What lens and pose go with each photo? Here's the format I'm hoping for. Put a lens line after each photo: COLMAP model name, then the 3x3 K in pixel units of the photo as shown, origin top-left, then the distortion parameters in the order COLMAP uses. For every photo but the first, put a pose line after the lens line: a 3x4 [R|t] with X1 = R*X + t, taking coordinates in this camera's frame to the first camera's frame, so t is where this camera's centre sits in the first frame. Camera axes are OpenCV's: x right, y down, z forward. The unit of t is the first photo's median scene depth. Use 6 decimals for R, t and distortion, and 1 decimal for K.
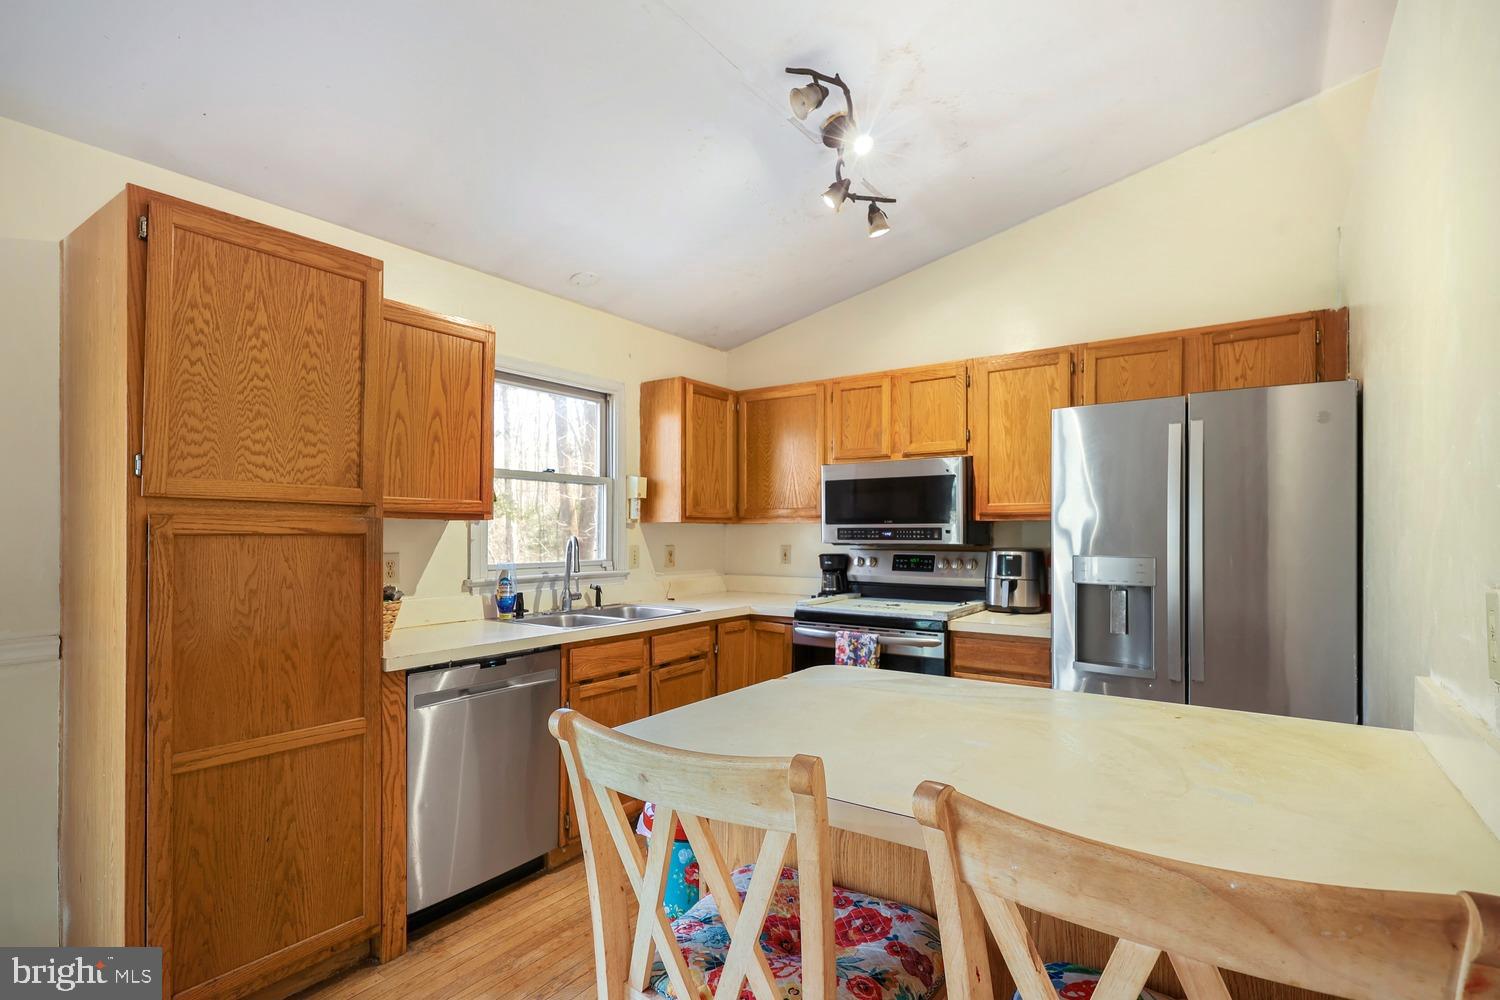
lens RADIAL K [[721.3, 0, 767.8], [0, 721.3, 533.8], [0, 0, 1]] dist [0.002371, -0.000937]
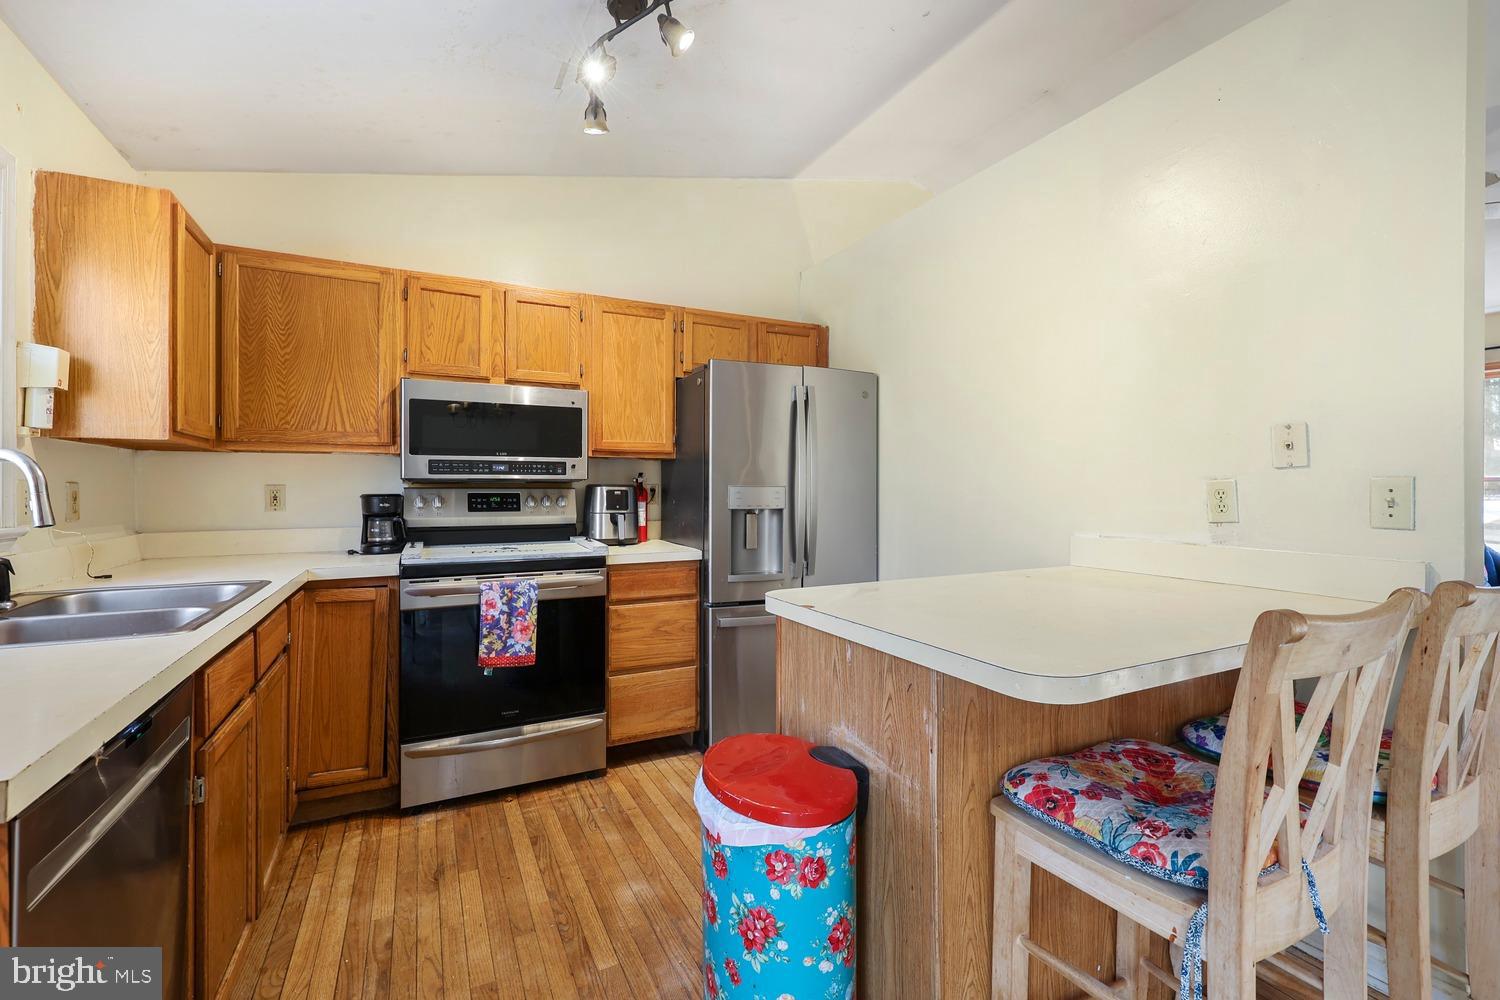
lens RADIAL K [[654.2, 0, 745.5], [0, 654.2, 491.8], [0, 0, 1]] dist [0.005076, 0.000229]
pose [[0.480257, -0.003430, 0.877121, -0.415481], [0.003899, 0.999991, 0.001775, 0.031128], [-0.877119, 0.002567, 0.480266, 0.381151]]
